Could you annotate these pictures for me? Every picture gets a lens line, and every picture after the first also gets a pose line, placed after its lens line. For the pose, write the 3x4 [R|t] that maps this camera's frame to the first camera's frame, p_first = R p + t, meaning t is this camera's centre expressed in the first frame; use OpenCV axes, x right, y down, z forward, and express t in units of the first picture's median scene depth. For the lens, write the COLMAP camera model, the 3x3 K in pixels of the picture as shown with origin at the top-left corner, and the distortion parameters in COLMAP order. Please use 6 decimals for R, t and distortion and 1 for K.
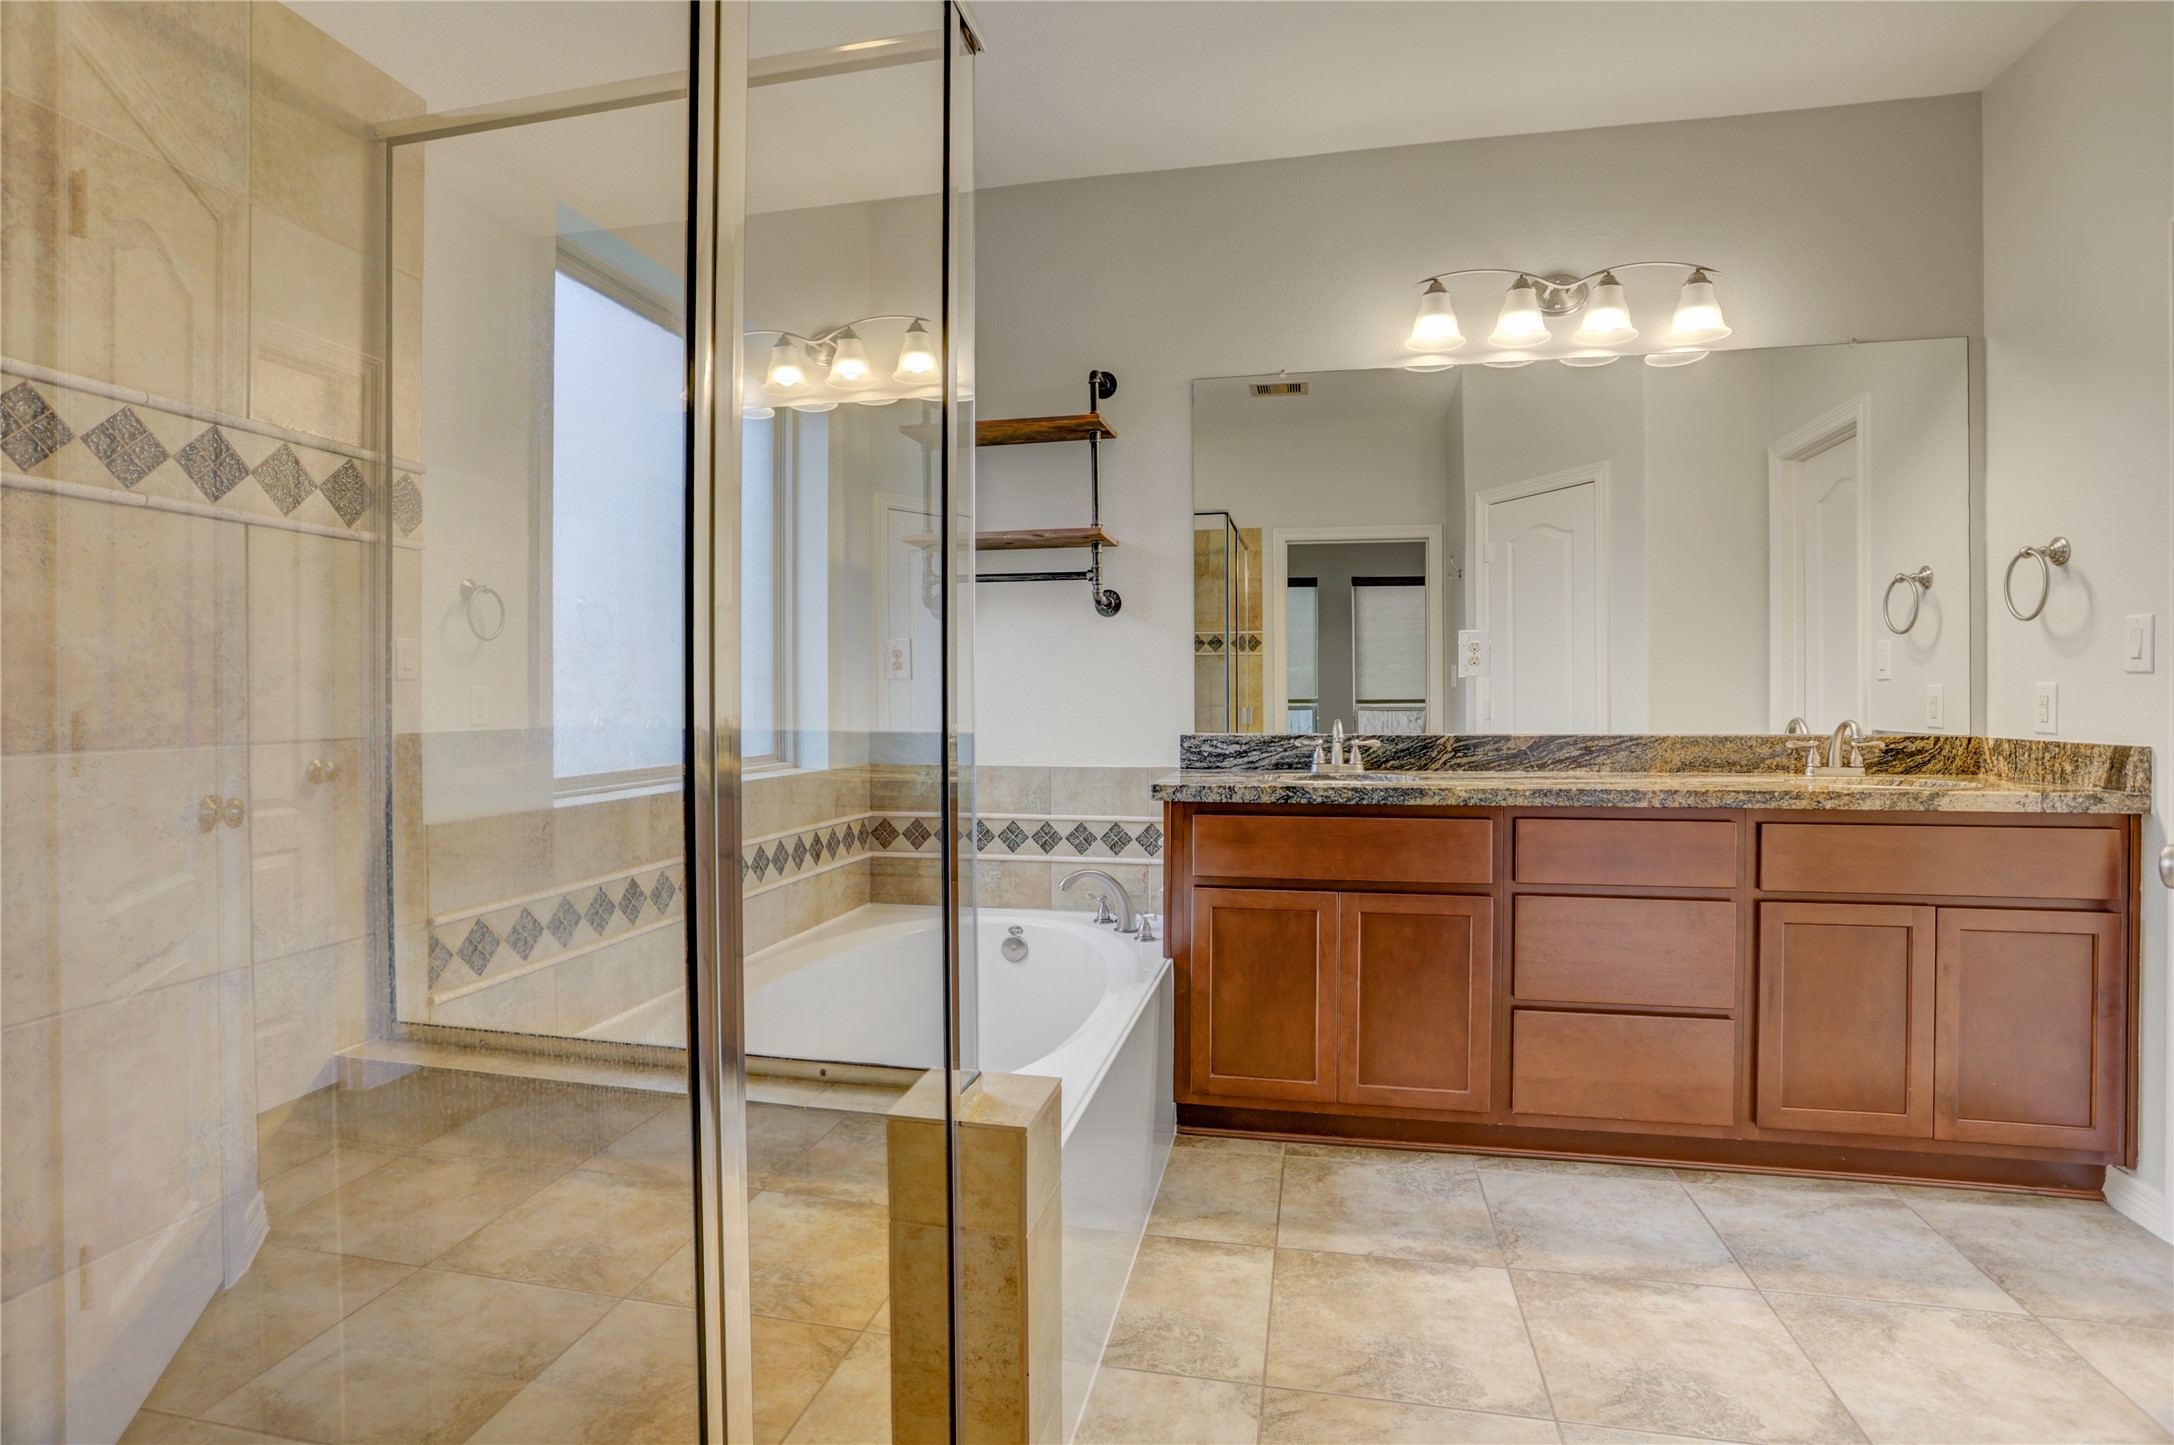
lens RADIAL K [[1086.2, 0, 1079.4], [0, 1086.2, 698.9], [0, 0, 1]] dist [-0.076130, 0.037026]
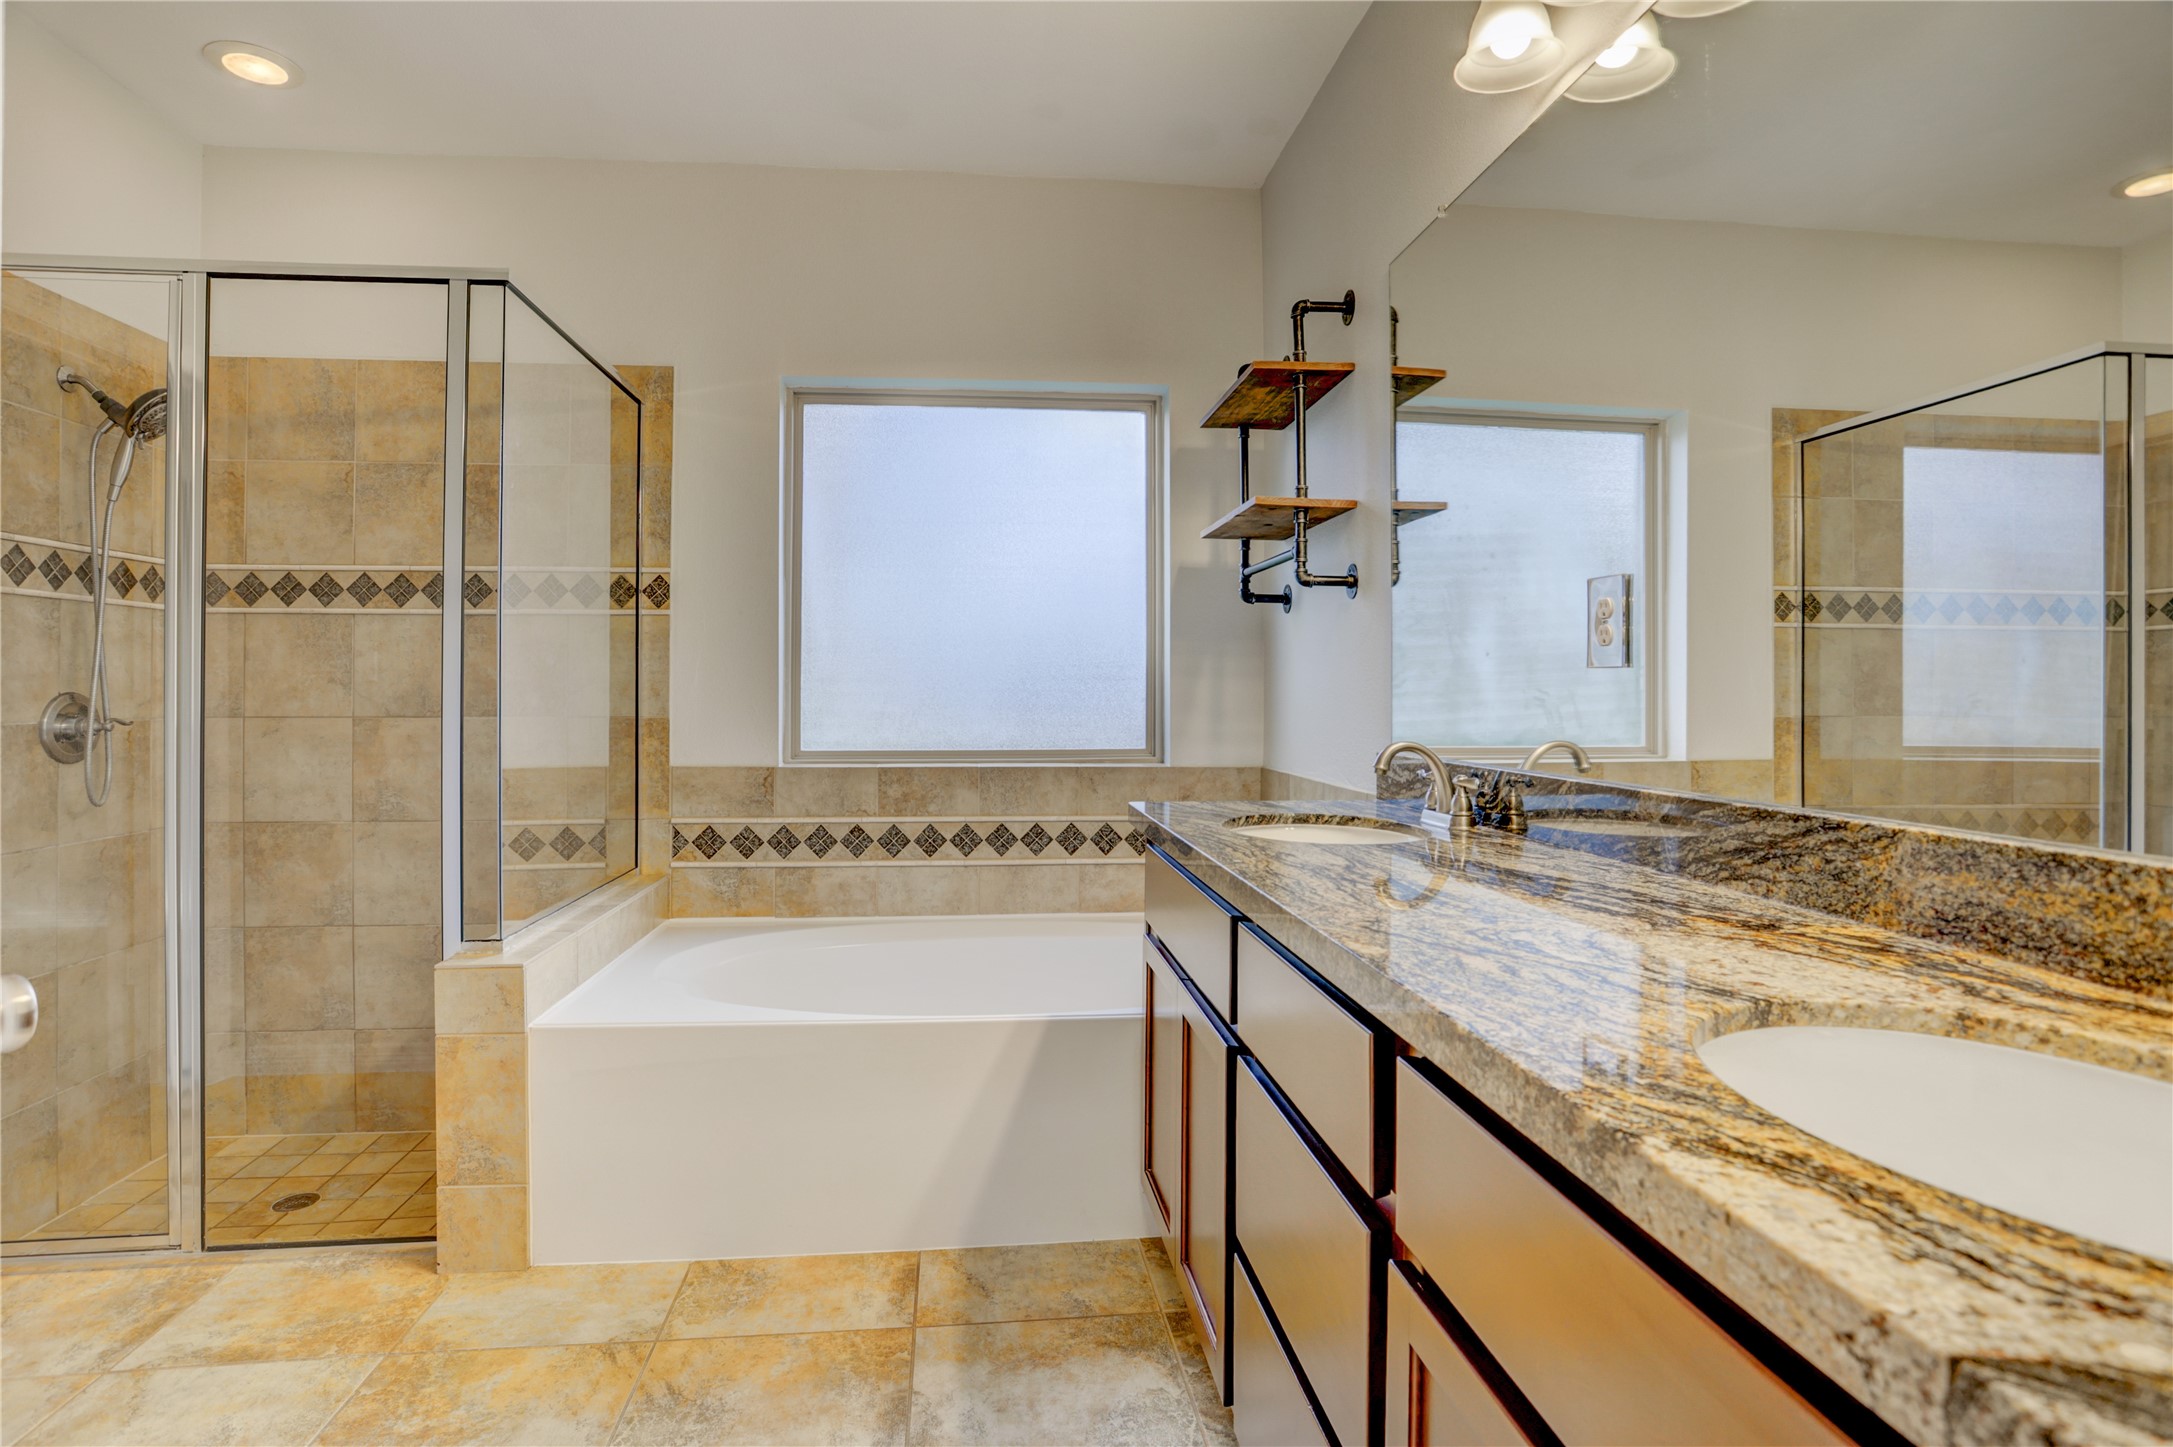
lens RADIAL K [[1085.7, 0, 1078.9], [0, 1085.7, 699.9], [0, 0, 1]] dist [-0.076130, 0.037026]
pose [[0.320935, 0.010846, -0.947039, 1.033608], [-0.006220, 0.999937, 0.009345, -0.010856], [0.947081, 0.002891, 0.320983, 0.832750]]
